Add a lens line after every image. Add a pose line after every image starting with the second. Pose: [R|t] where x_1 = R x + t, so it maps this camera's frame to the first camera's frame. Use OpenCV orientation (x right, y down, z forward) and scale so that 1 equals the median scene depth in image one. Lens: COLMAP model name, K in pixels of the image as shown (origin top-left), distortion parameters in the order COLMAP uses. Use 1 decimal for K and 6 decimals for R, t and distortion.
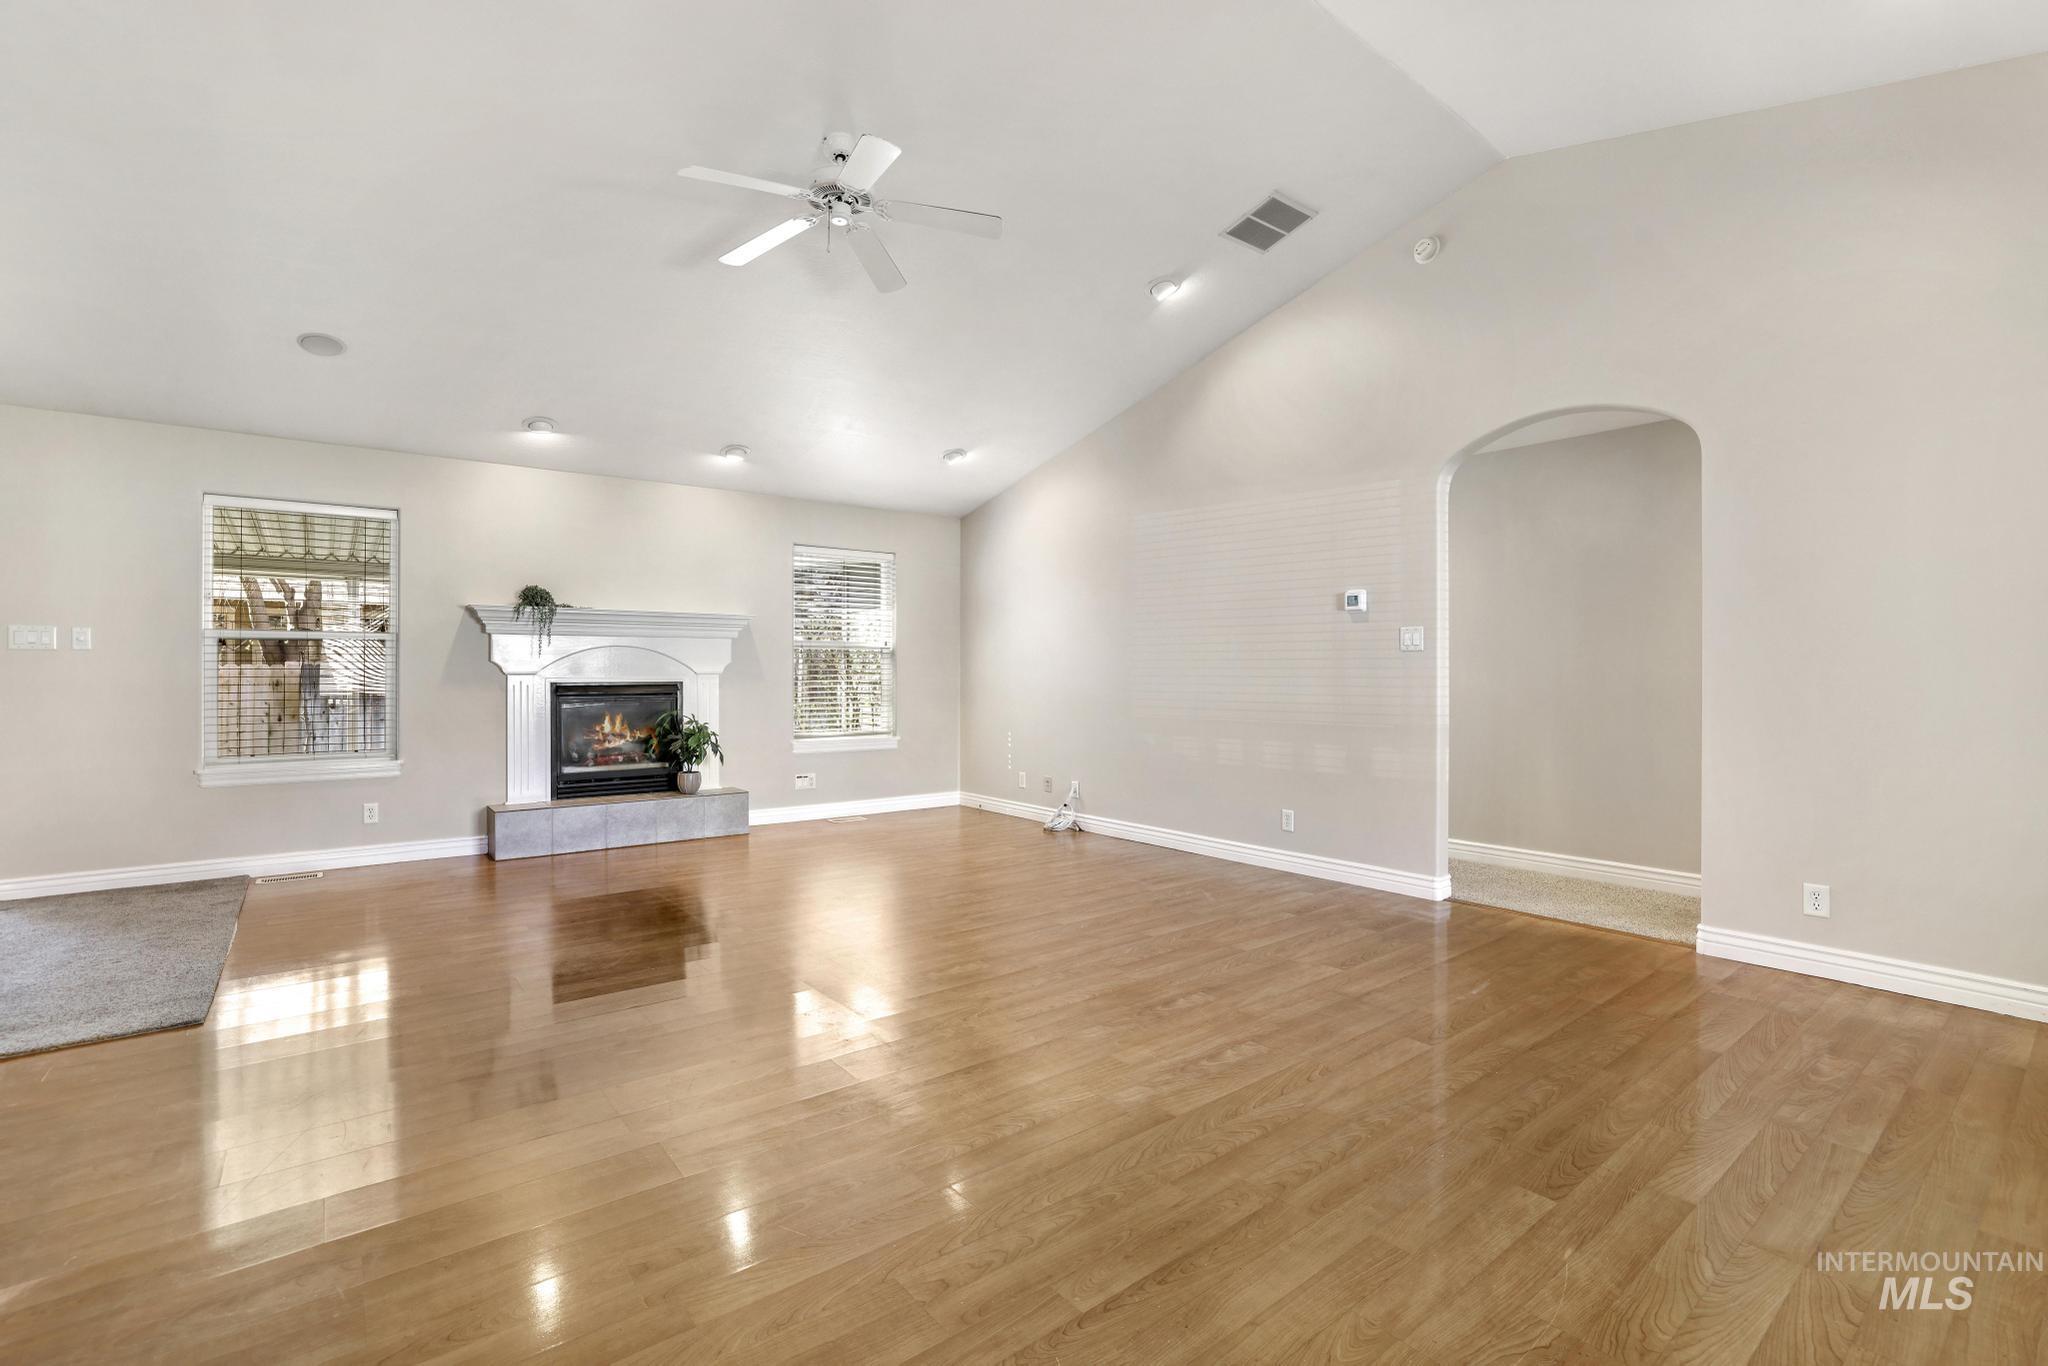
lens RADIAL K [[899.6, 0, 1010.0], [0, 899.6, 676.8], [0, 0, 1]] dist [-0.025511, 0.005131]
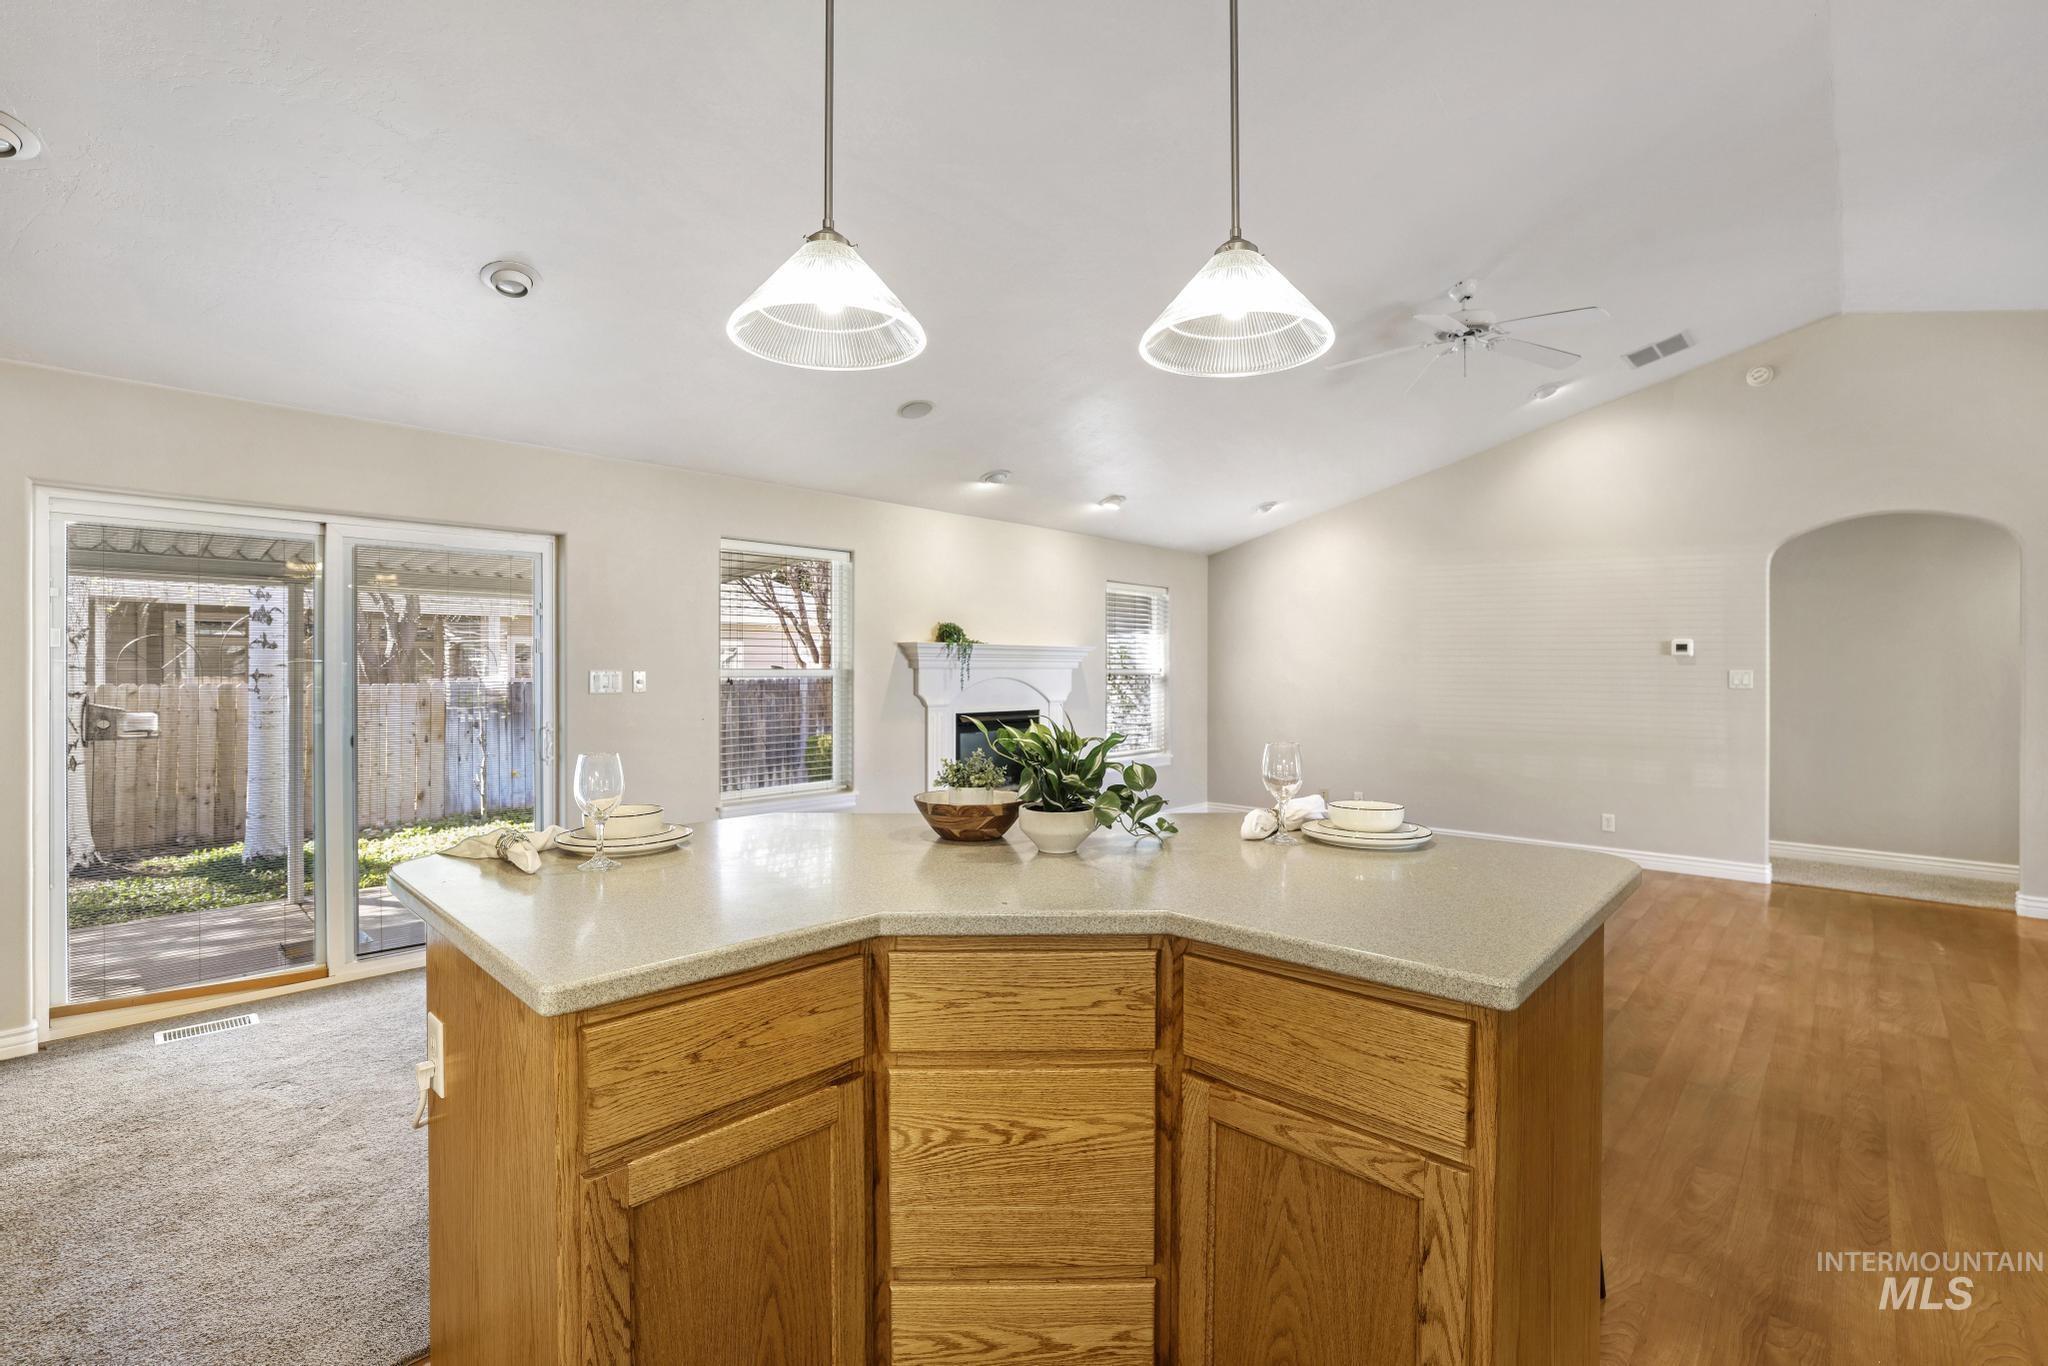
lens RADIAL K [[899.6, 0, 1014.5], [0, 899.6, 675.5], [0, 0, 1]] dist [-0.025511, 0.005131]
pose [[0.989192, -0.000531, 0.146627, -0.574766], [0.000287, 0.999999, 0.001681, -0.038530], [-0.146628, -0.001621, 0.989190, -0.073016]]
